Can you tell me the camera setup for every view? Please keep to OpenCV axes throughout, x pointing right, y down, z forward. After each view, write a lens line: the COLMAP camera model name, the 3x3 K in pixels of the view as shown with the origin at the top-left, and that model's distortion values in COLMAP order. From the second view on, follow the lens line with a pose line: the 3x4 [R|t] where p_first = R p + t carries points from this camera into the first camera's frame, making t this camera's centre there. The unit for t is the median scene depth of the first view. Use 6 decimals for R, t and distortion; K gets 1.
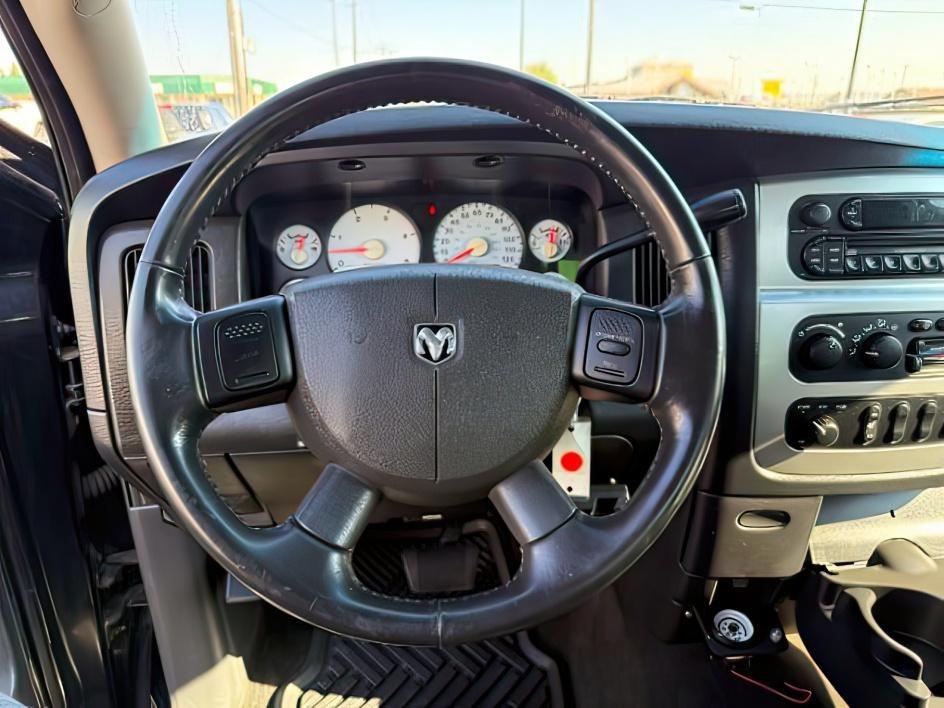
lens RADIAL K [[668.4, 0, 468.0], [0, 668.4, 354.8], [0, 0, 1]] dist [0.034111, -0.047972]
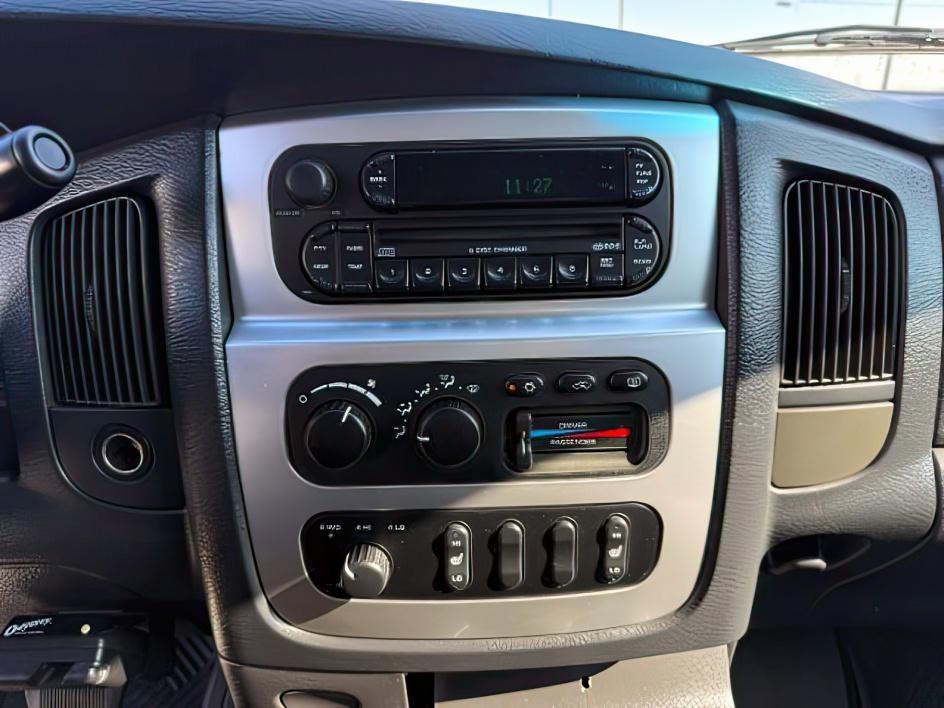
lens RADIAL K [[668.4, 0, 479.2], [0, 668.4, 347.9], [0, 0, 1]] dist [0.034111, -0.047972]
pose [[0.998834, 0.007163, -0.047747, 0.642726], [-0.007669, 0.999916, -0.010404, -0.066289], [0.047669, 0.010758, 0.998805, 0.440969]]
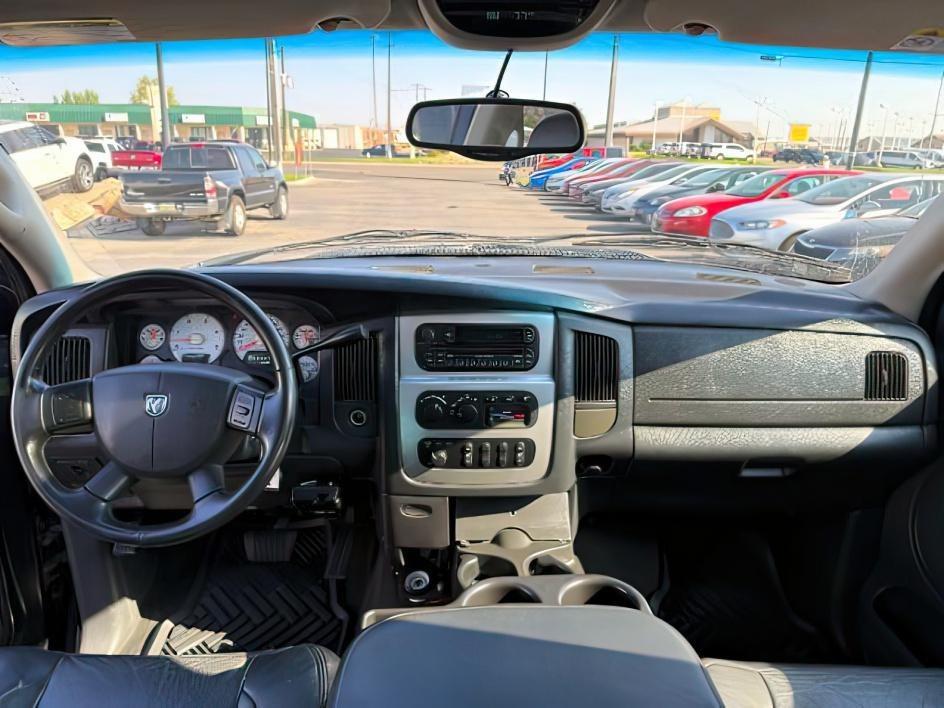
lens RADIAL K [[668.4, 0, 471.3], [0, 668.4, 357.1], [0, 0, 1]] dist [0.034111, -0.047972]
pose [[0.998628, 0.036026, -0.038005, 0.662478], [-0.037521, 0.998520, -0.039378, -0.079154], [0.036530, 0.040750, 0.998501, -0.711756]]
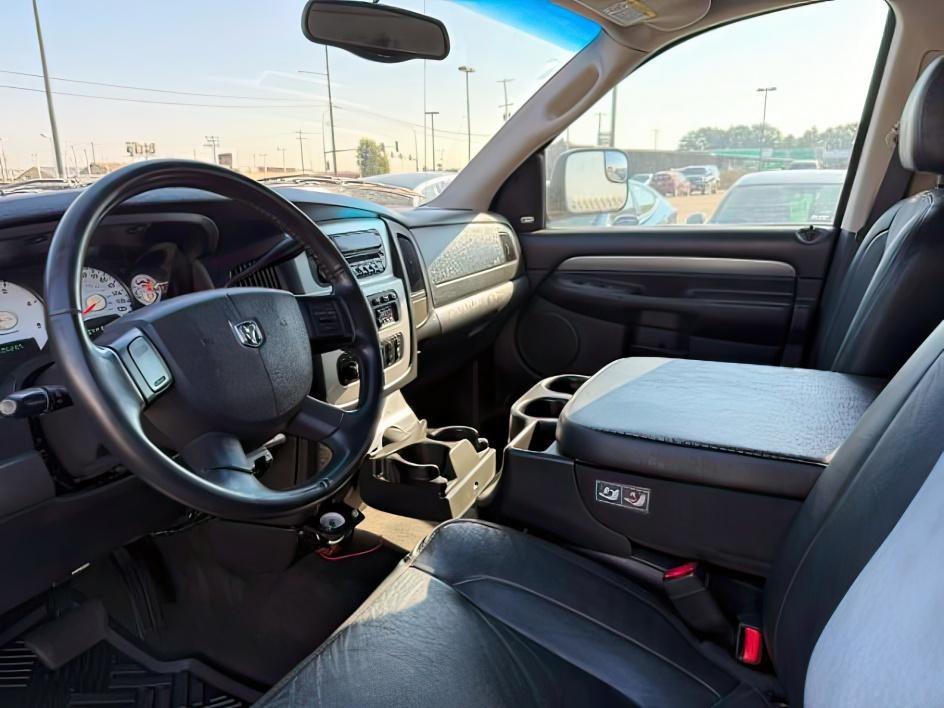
lens RADIAL K [[668.4, 0, 474.9], [0, 668.4, 352.0], [0, 0, 1]] dist [0.034111, -0.047972]
pose [[0.514960, -0.216066, 0.829537, -0.705367], [0.298226, 0.952418, 0.062940, 0.051341], [-0.803665, 0.214978, 0.554894, -0.197744]]
